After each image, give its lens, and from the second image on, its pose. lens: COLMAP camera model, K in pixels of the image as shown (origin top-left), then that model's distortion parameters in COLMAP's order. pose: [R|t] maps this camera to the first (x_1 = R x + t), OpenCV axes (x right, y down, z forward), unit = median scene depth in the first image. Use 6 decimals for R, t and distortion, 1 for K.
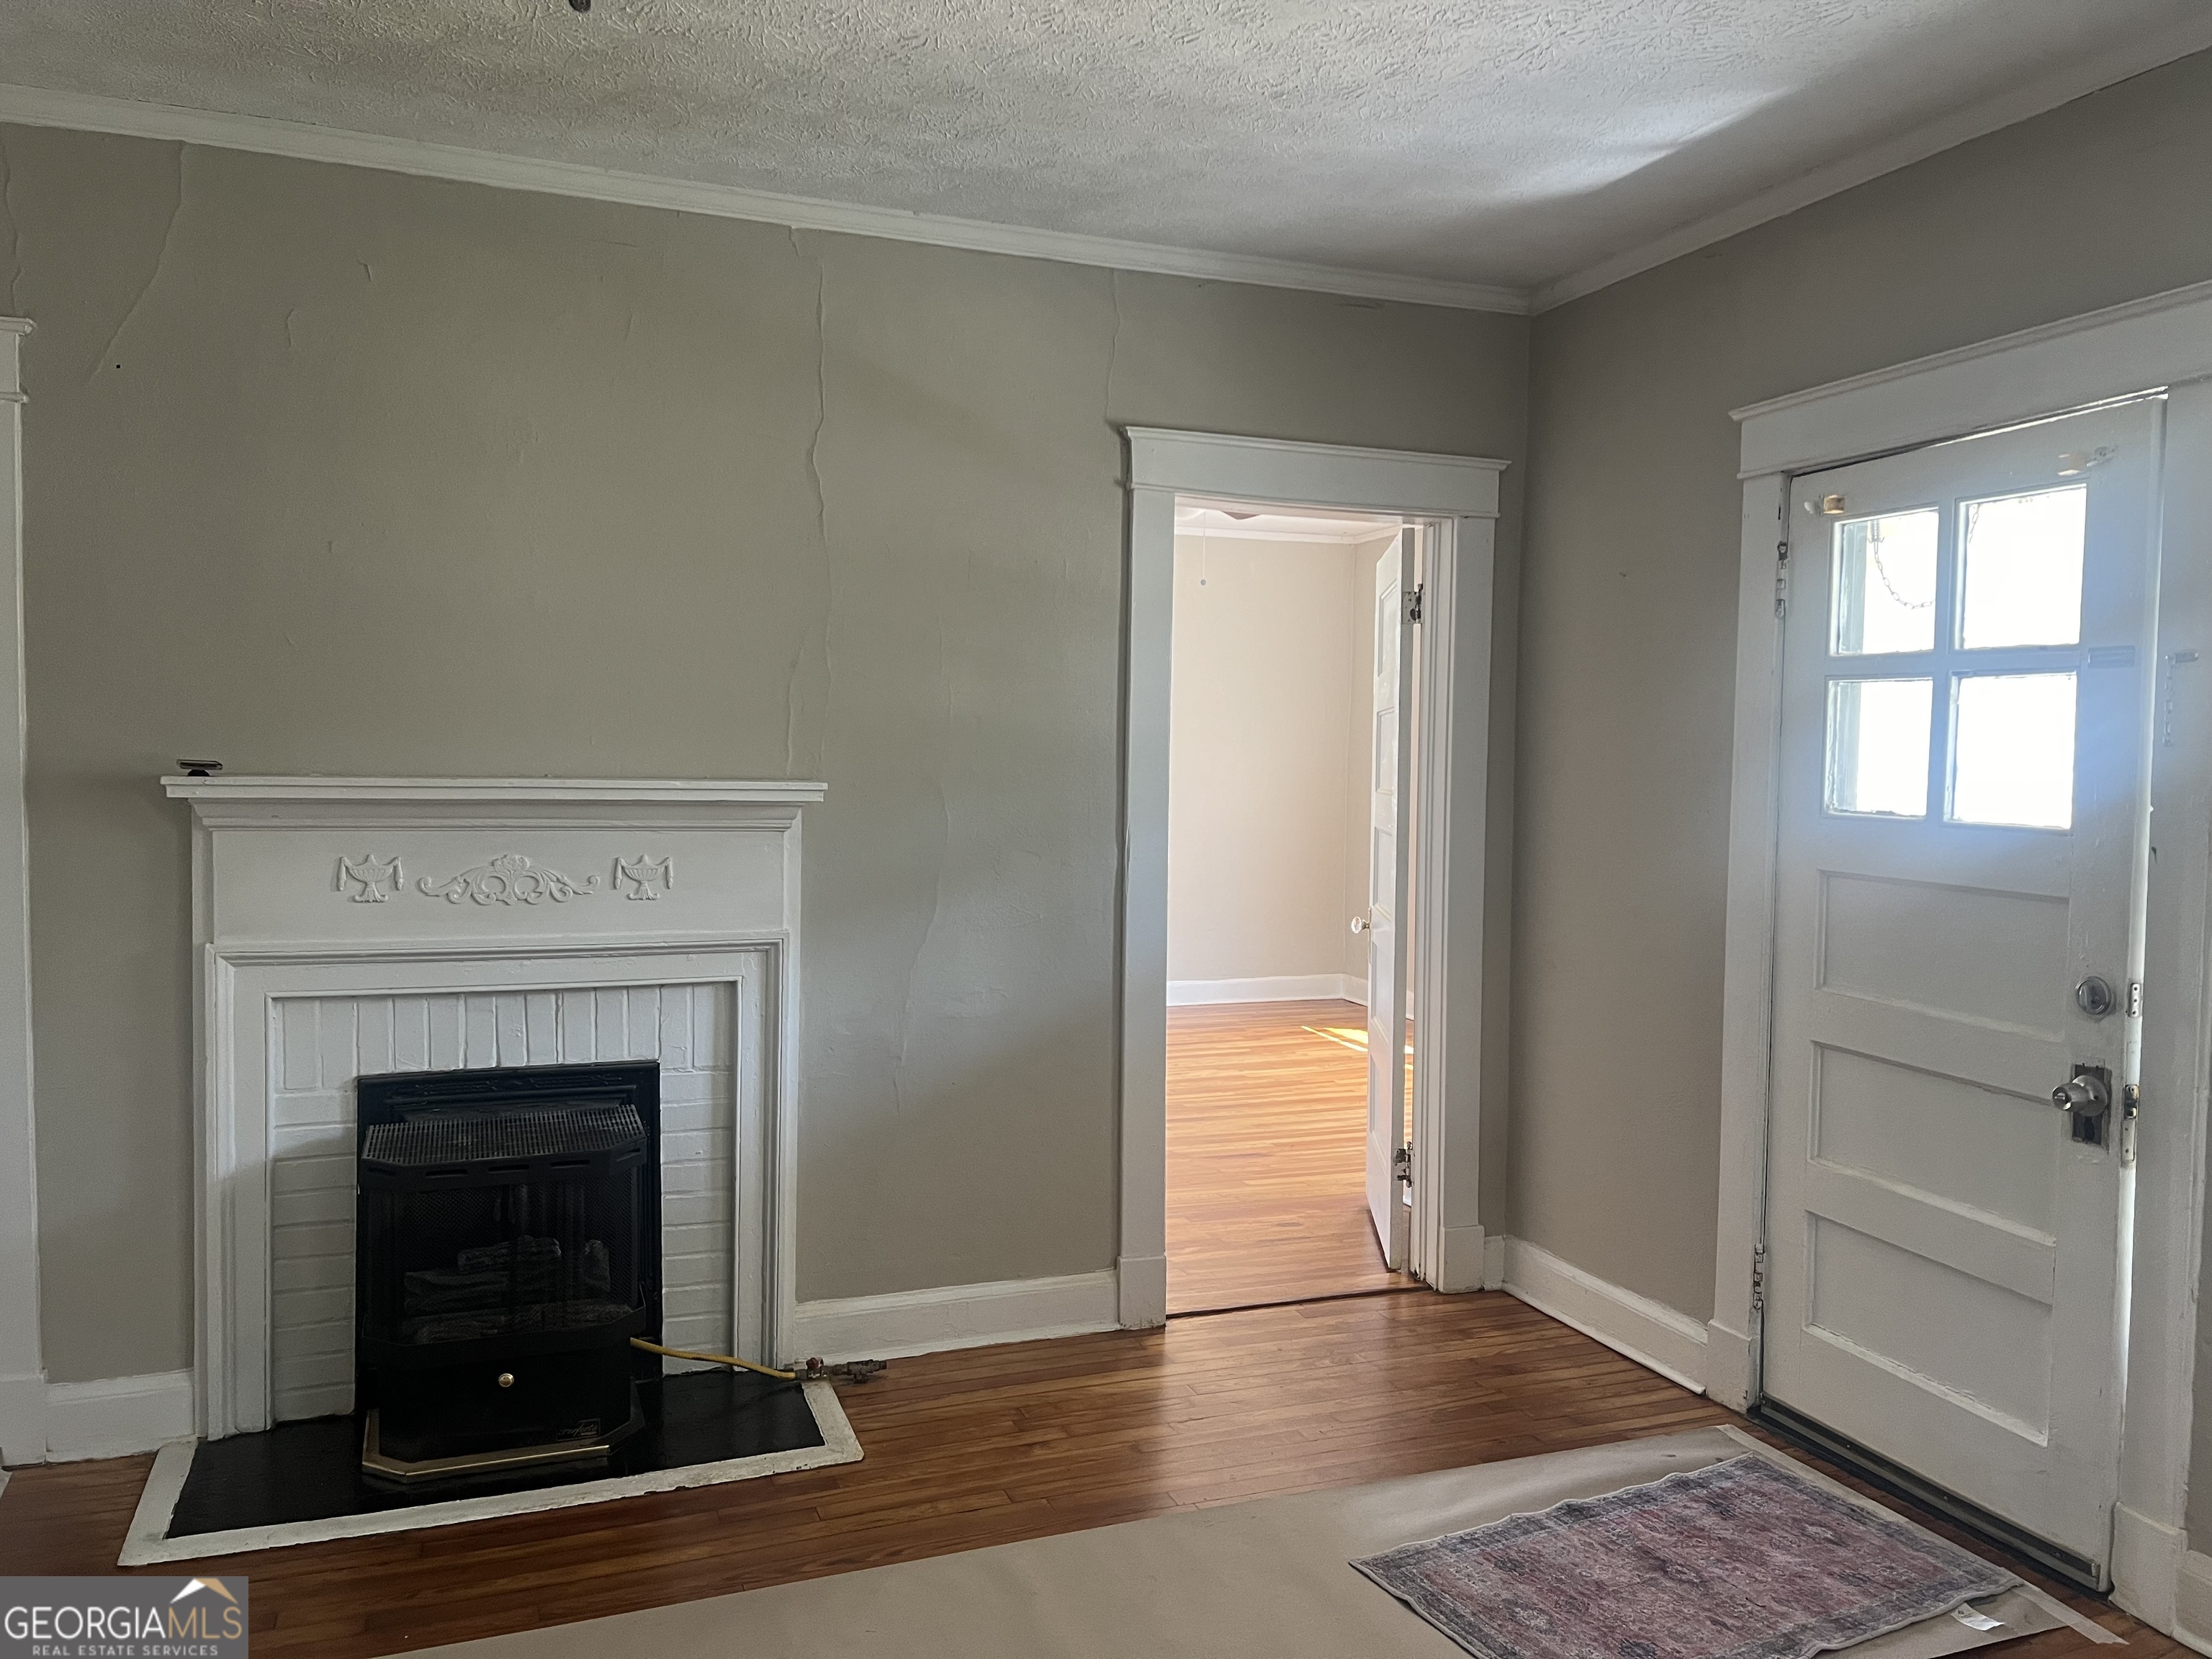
lens RADIAL K [[1659.6, 0, 1125.0], [0, 1659.6, 840.0], [0, 0, 1]] dist [0.057896, -0.060471]
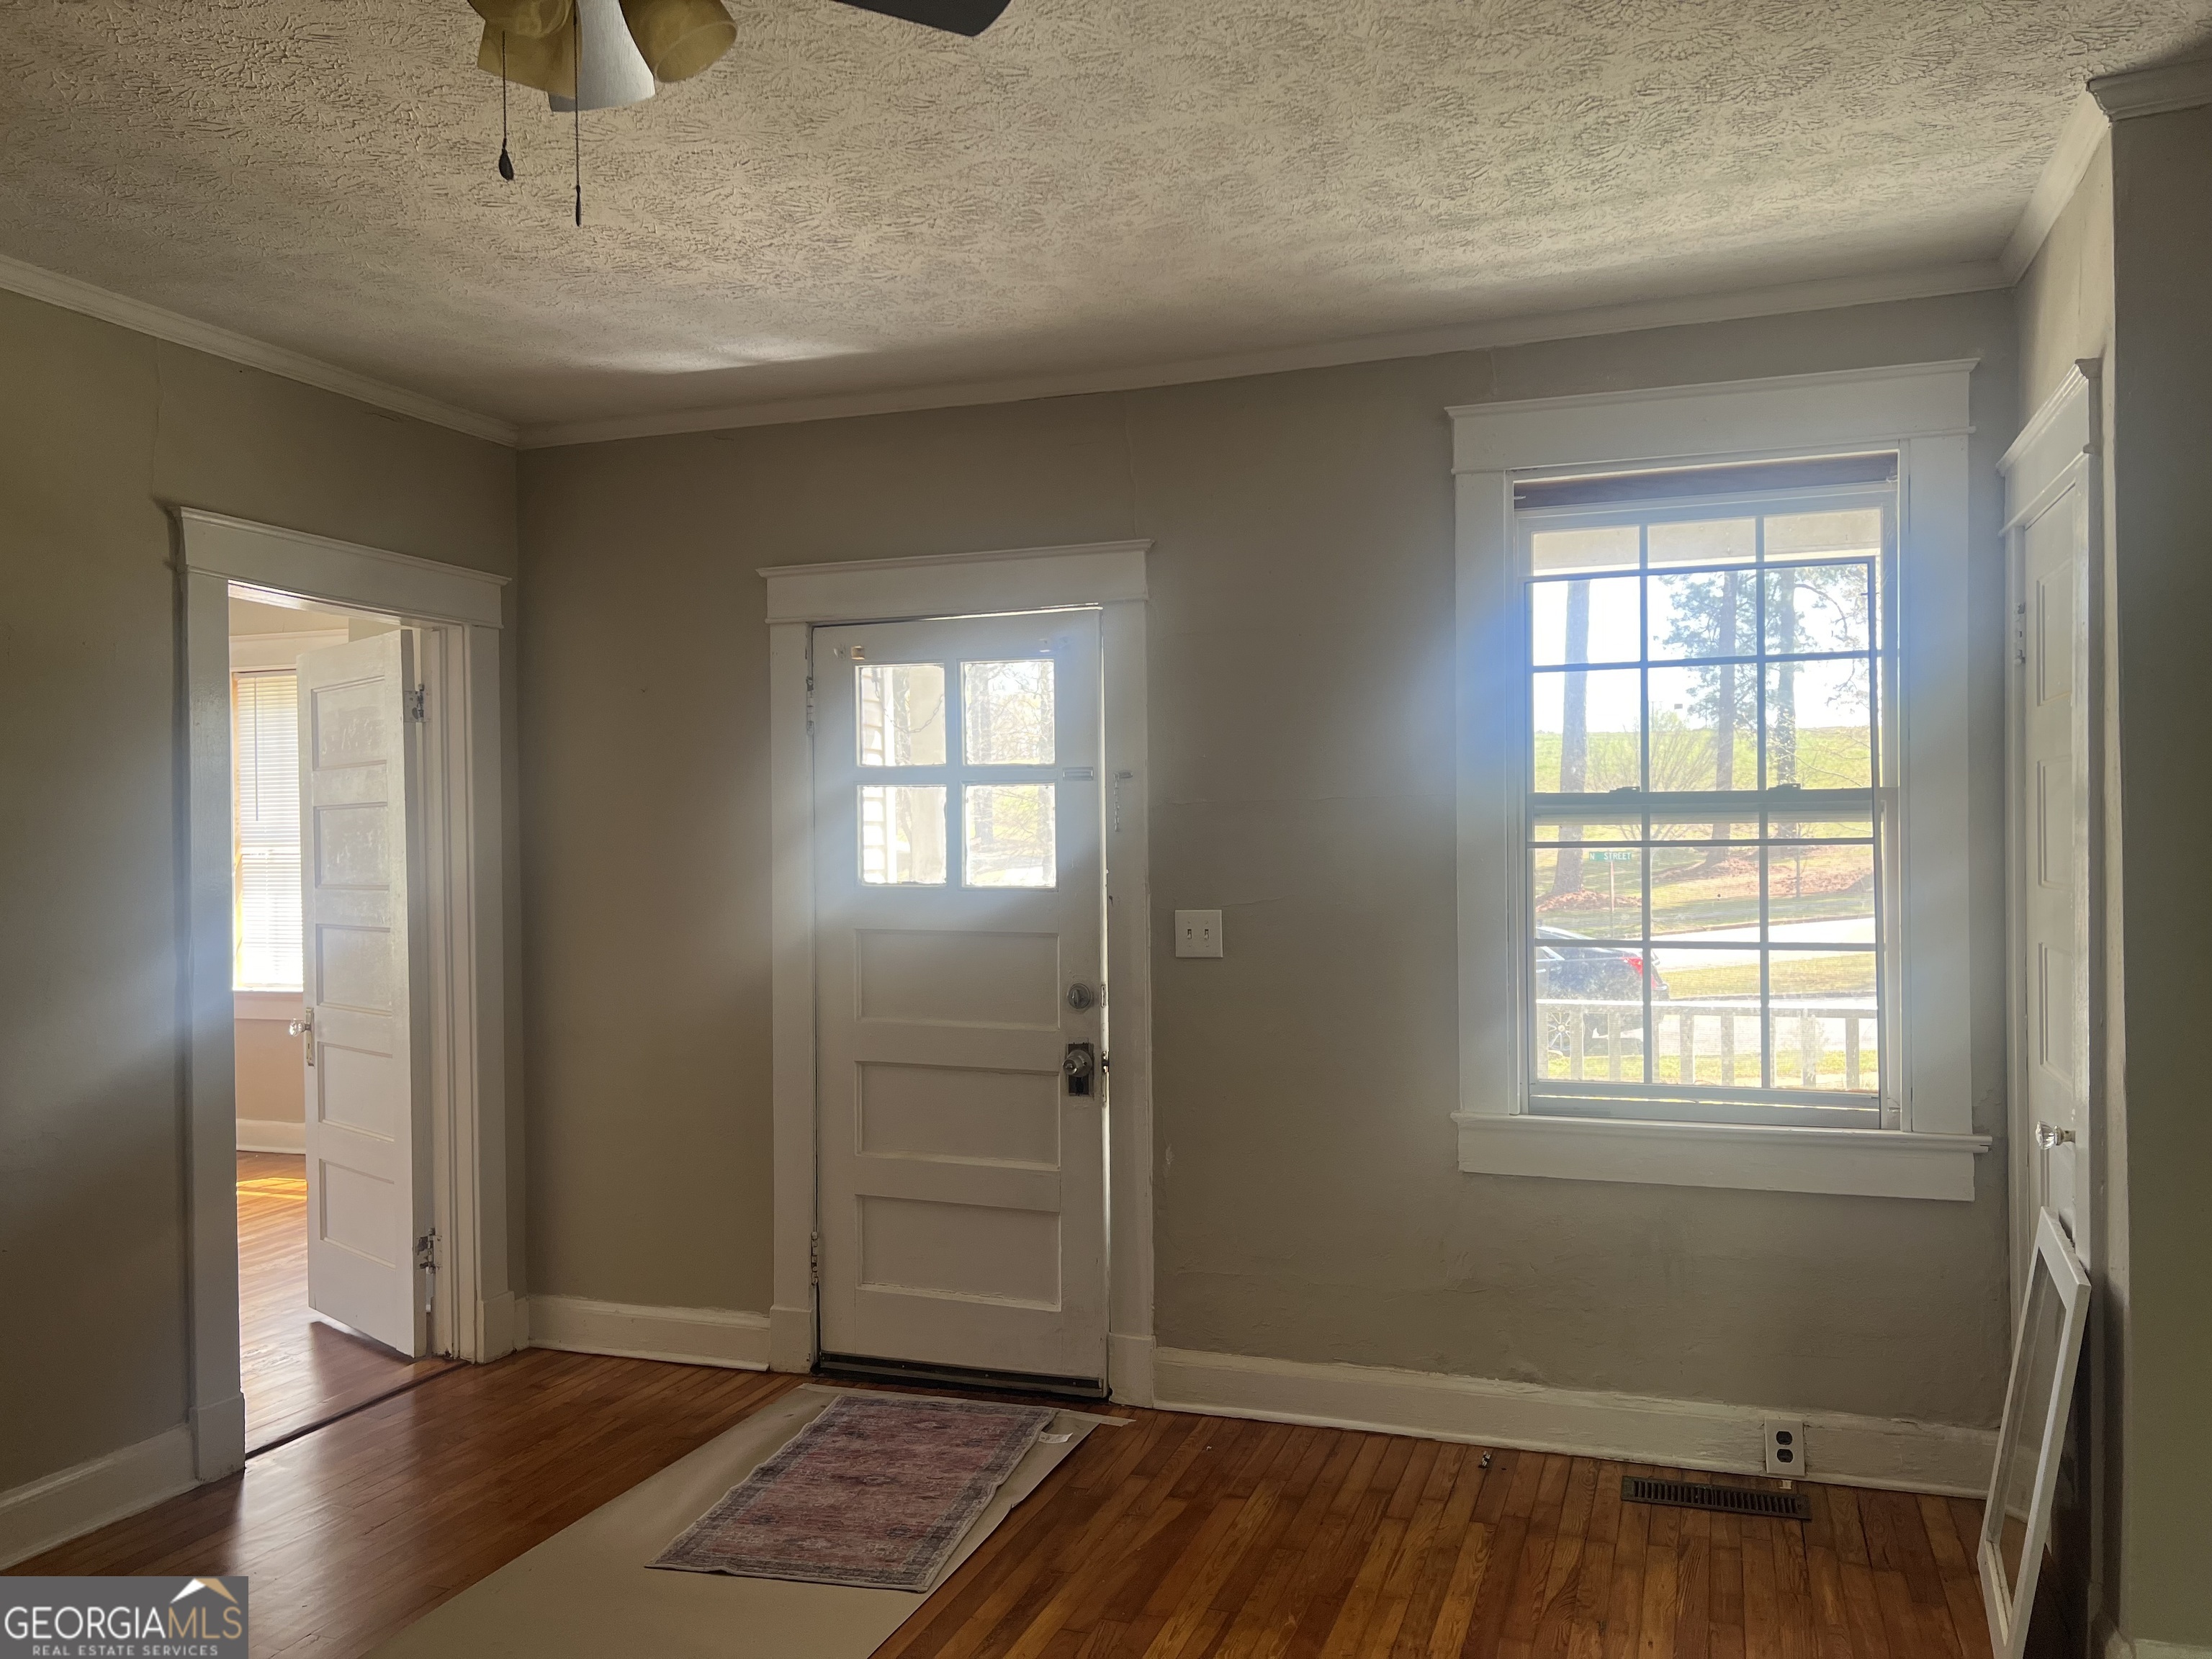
lens RADIAL K [[1659.6, 0, 1125.0], [0, 1659.6, 840.0], [0, 0, 1]] dist [0.057896, -0.060471]
pose [[0.650290, -0.020380, 0.759412, -0.446033], [0.059450, 0.997940, -0.024126, -0.008121], [-0.757356, 0.060837, 0.650162, -0.005137]]
